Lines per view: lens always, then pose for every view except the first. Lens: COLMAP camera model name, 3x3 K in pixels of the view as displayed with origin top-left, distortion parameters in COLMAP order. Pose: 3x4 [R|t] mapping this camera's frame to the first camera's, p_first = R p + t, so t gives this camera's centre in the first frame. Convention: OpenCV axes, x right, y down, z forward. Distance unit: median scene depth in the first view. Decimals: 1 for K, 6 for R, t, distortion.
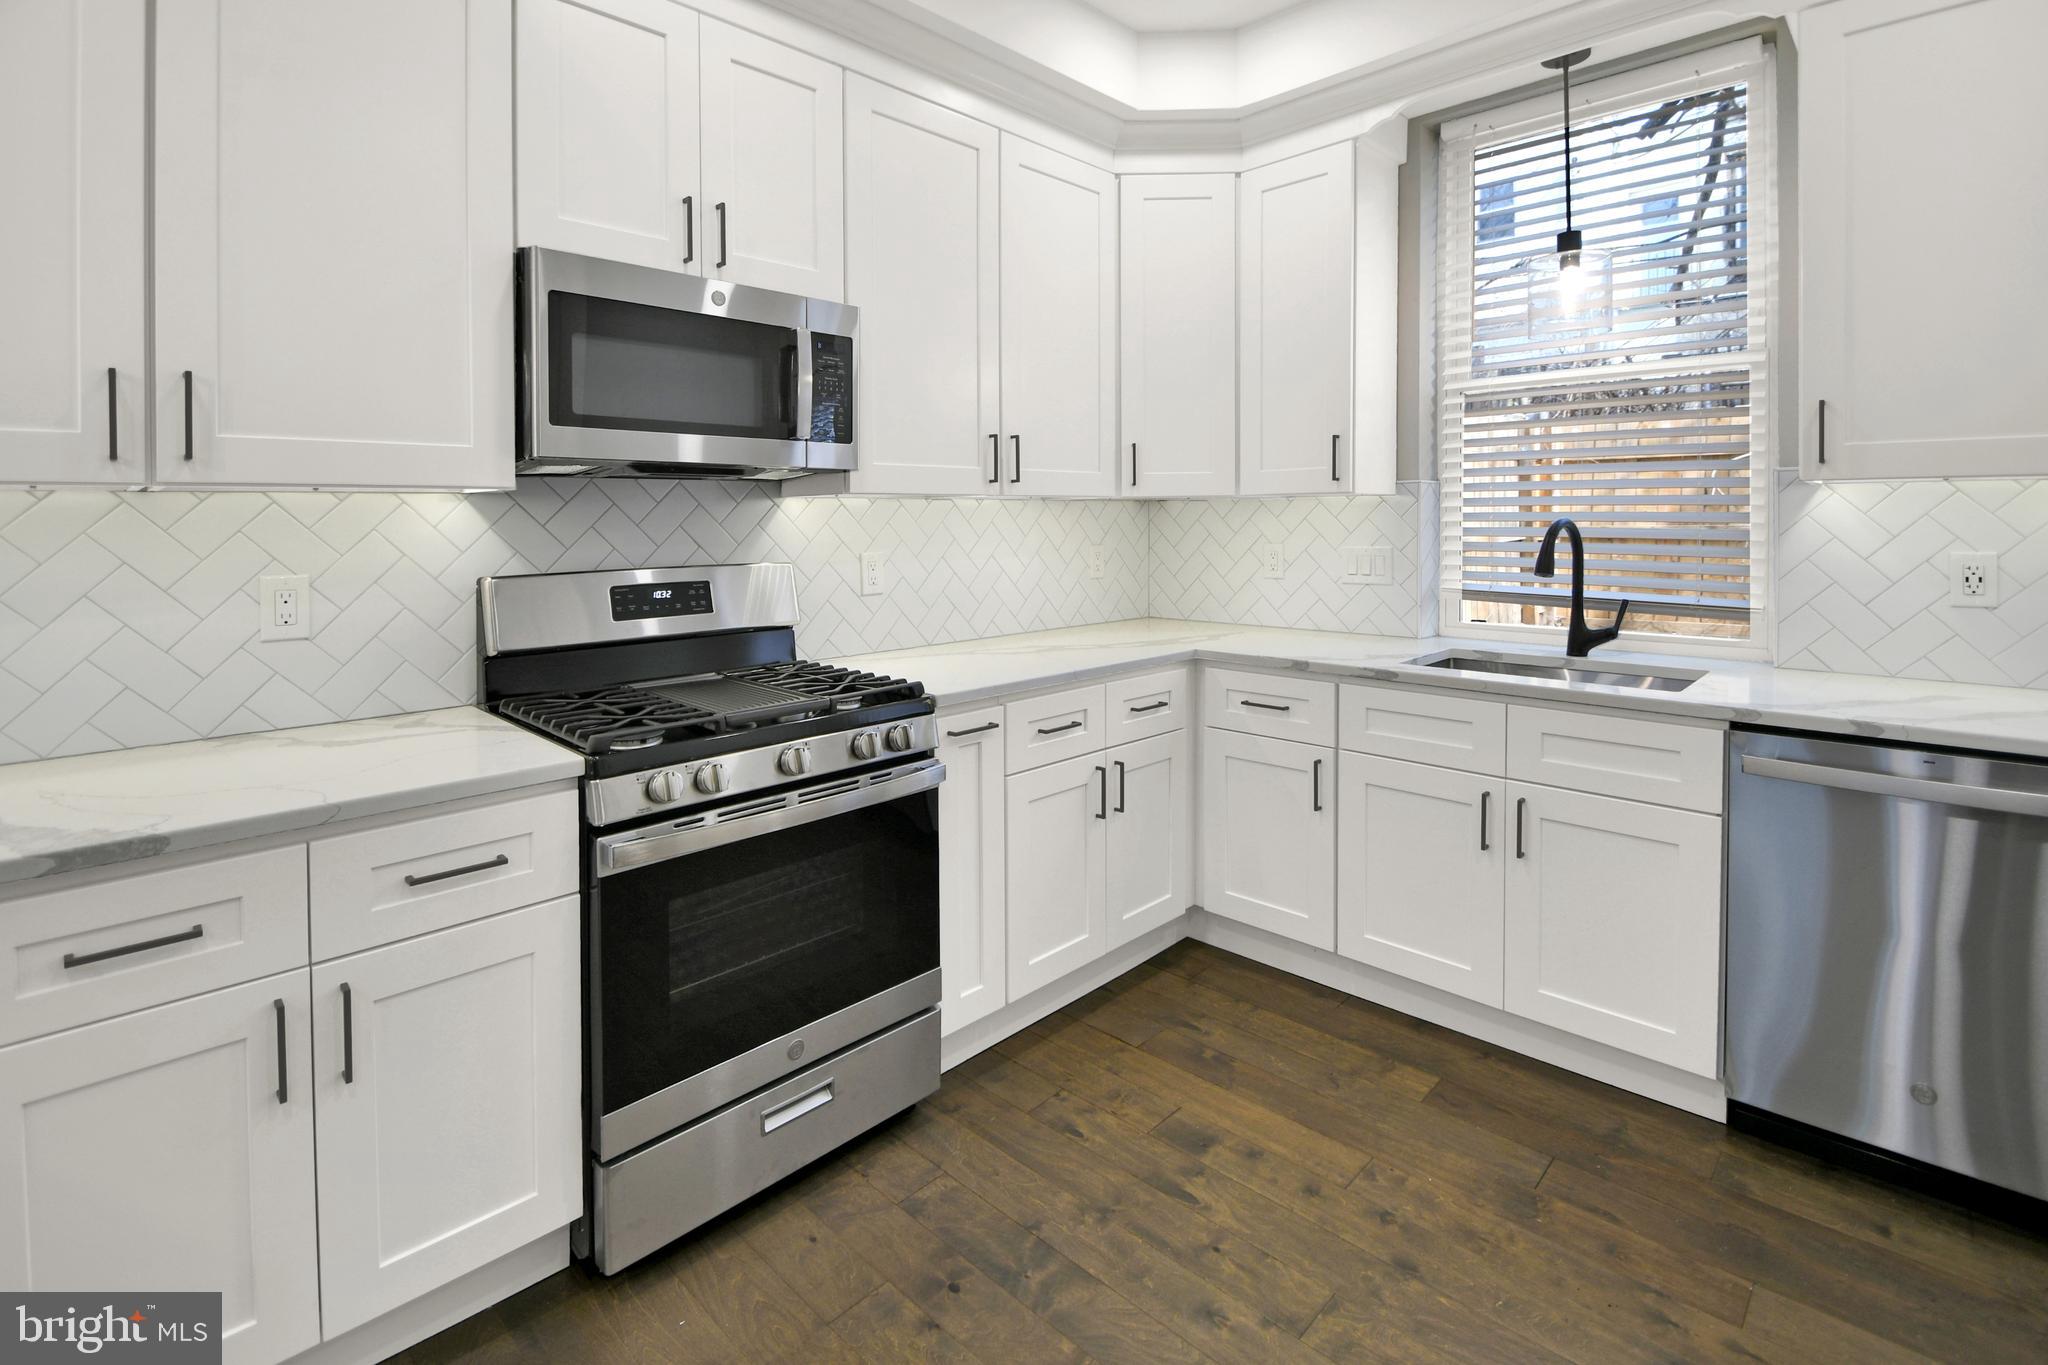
lens RADIAL K [[922.8, 0, 1015.0], [0, 922.8, 537.0], [0, 0, 1]] dist [-0.000947, 0.000465]
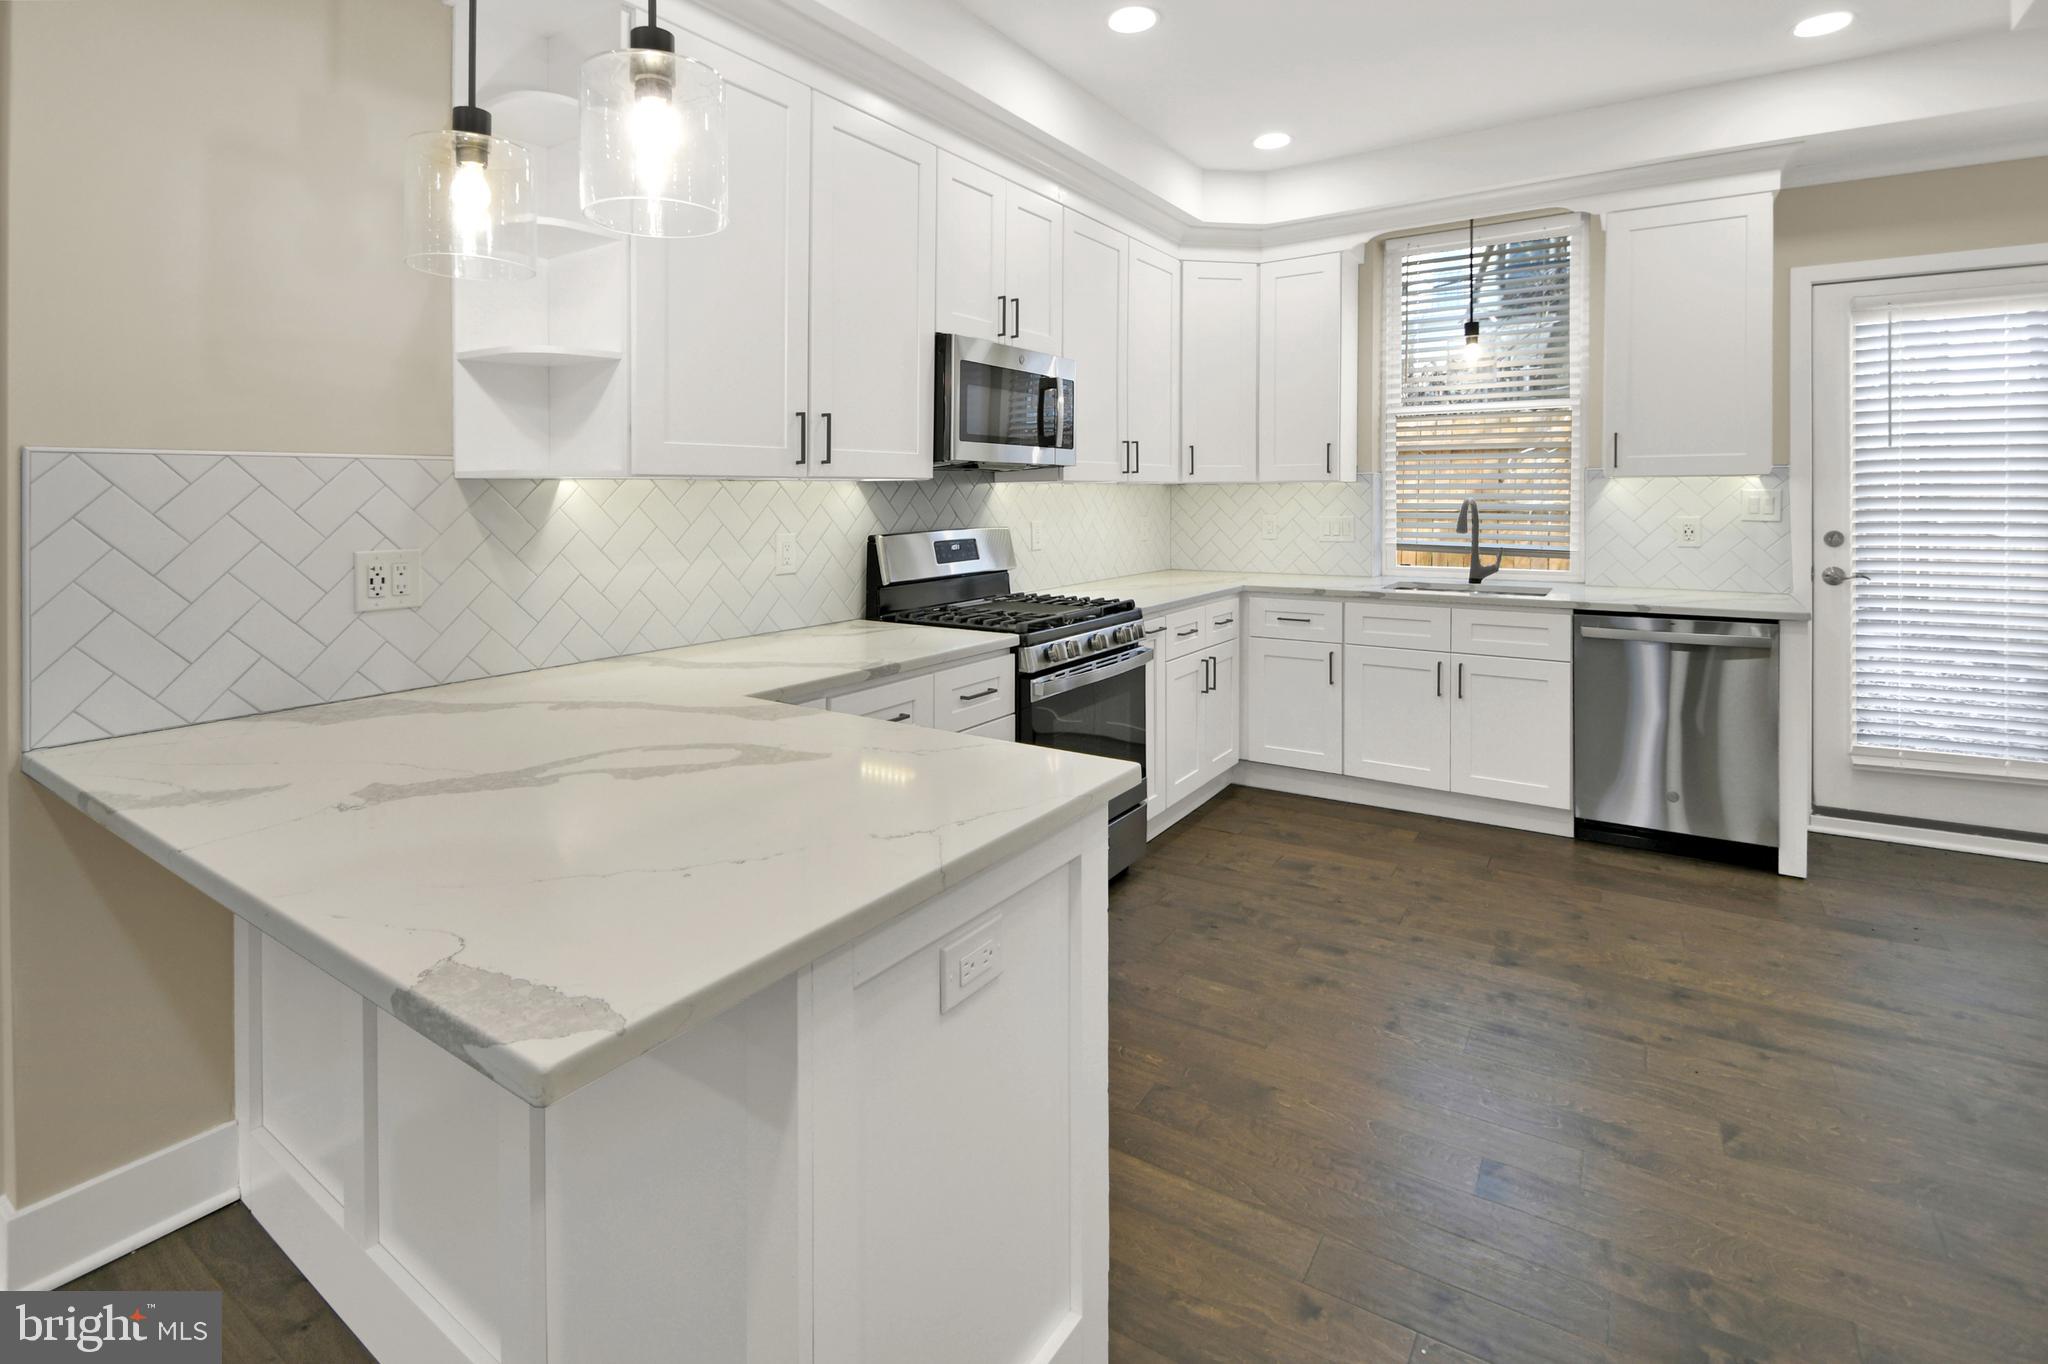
lens RADIAL K [[917.5, 0, 1030.3], [0, 917.5, 499.4], [0, 0, 1]] dist [-0.000536, 0.000314]
pose [[0.981022, 0.001089, 0.193892, -0.566793], [0.001890, 0.999883, -0.015179, 0.006496], [-0.193886, 0.015258, 0.980905, -0.515005]]
